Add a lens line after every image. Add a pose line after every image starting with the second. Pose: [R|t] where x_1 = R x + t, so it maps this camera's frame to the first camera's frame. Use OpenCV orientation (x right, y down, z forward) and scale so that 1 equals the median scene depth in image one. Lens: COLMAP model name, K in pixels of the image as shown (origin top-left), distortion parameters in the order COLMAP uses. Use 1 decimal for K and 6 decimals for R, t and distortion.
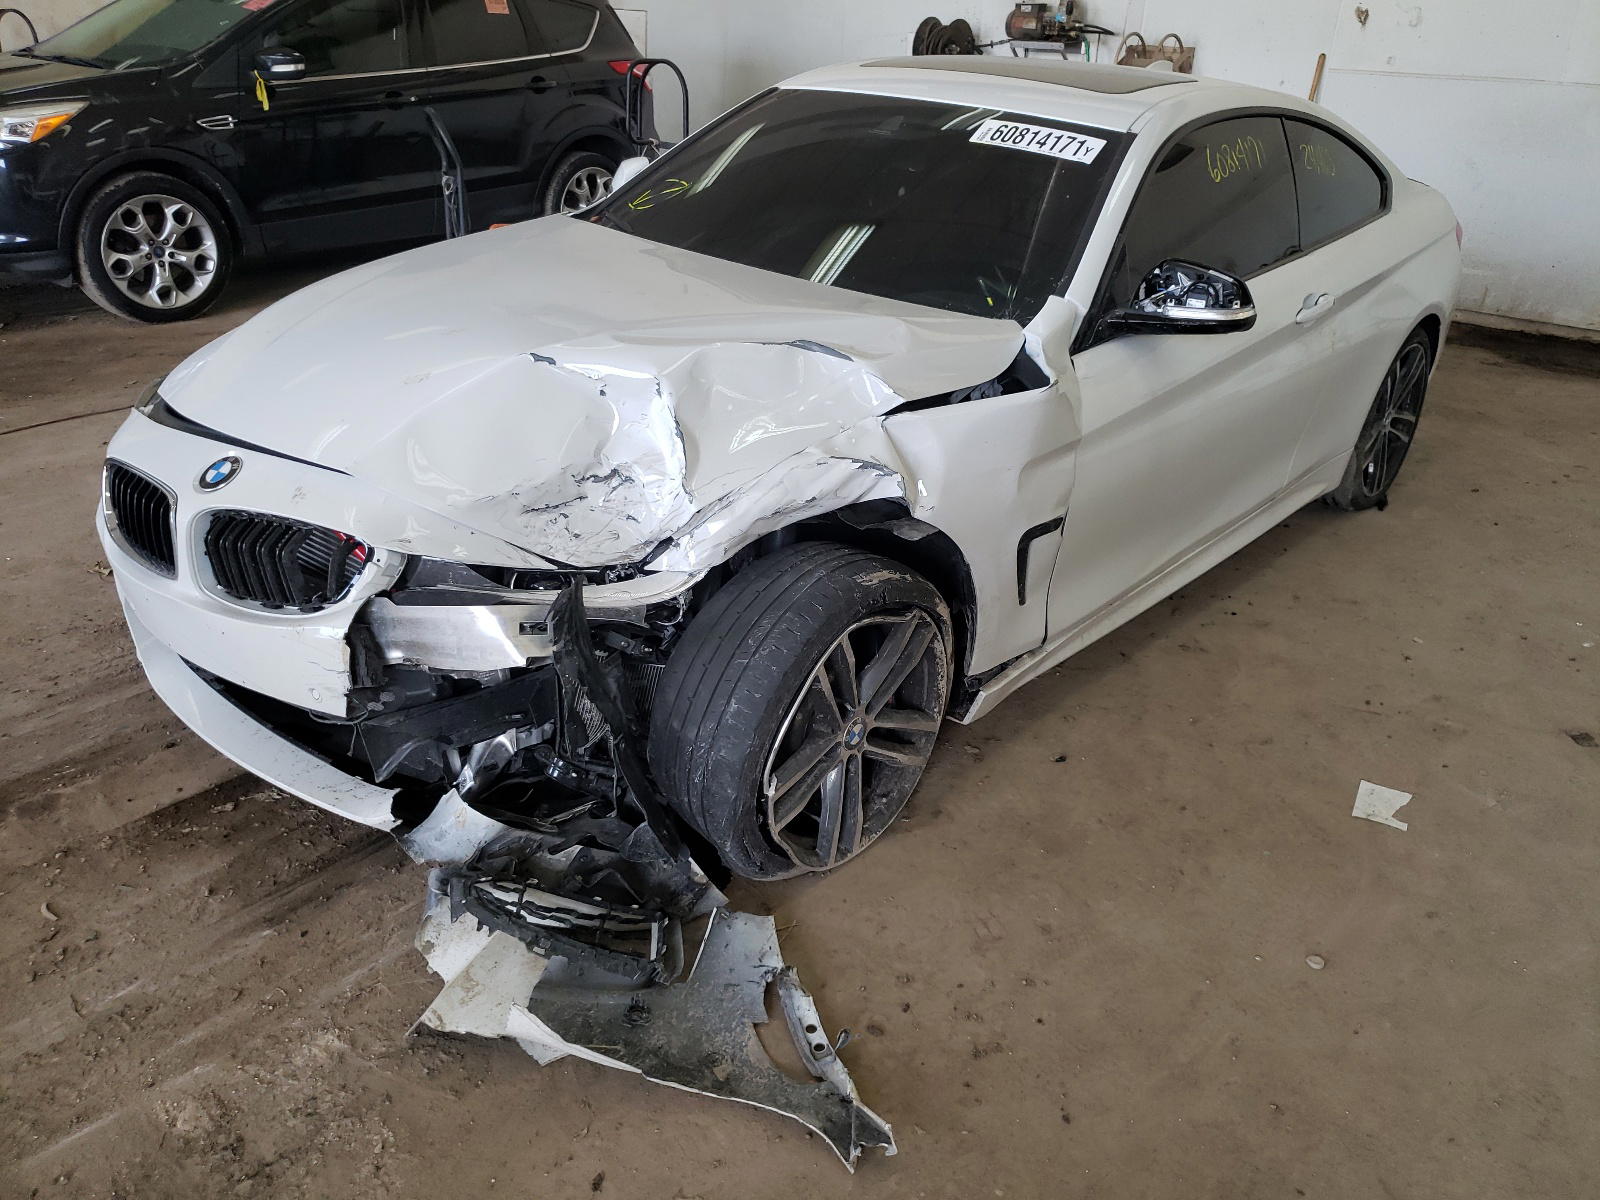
lens RADIAL K [[1212.2, 0, 769.7], [0, 1212.2, 599.5], [0, 0, 1]] dist [0.010690, -0.002067]
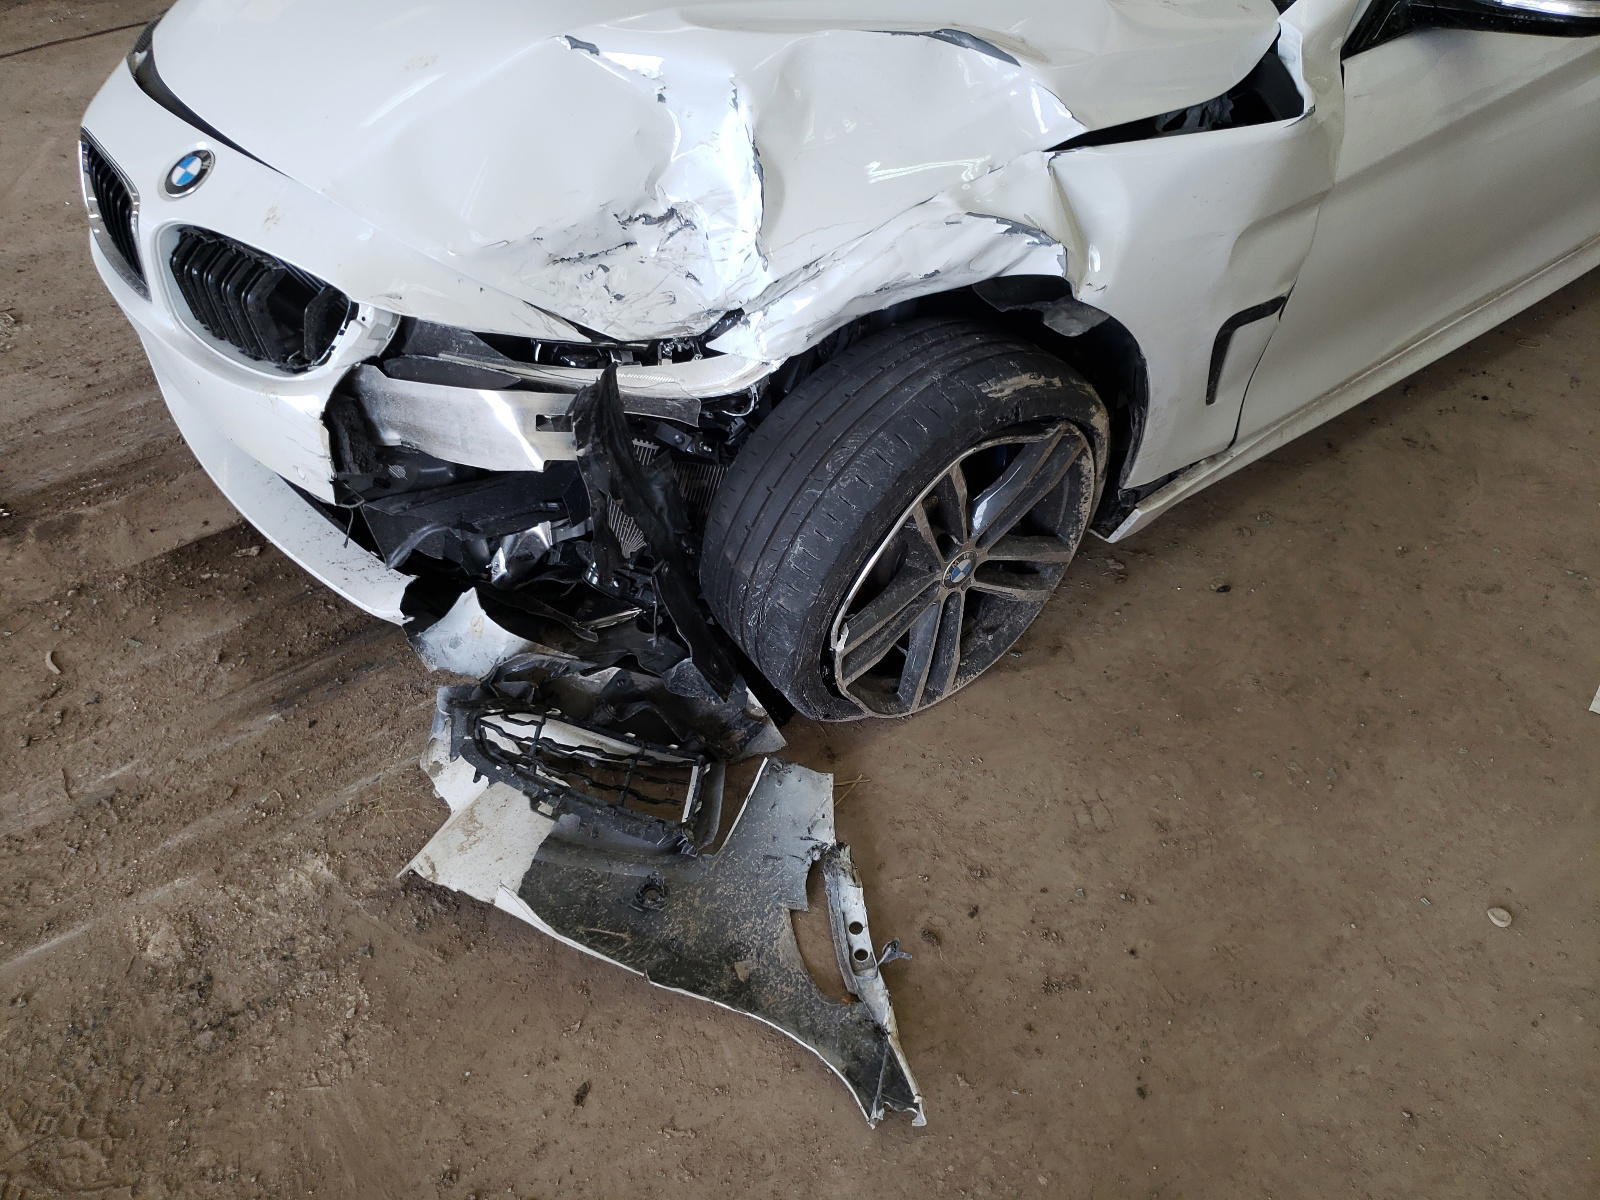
lens RADIAL K [[1212.2, 0, 769.7], [0, 1212.2, 599.5], [0, 0, 1]] dist [0.010690, -0.002067]
pose [[0.987168, 0.111718, -0.114099, 0.043251], [-0.073386, 0.951992, 0.297197, -0.107589], [0.141824, -0.285010, 0.947974, 0.236085]]
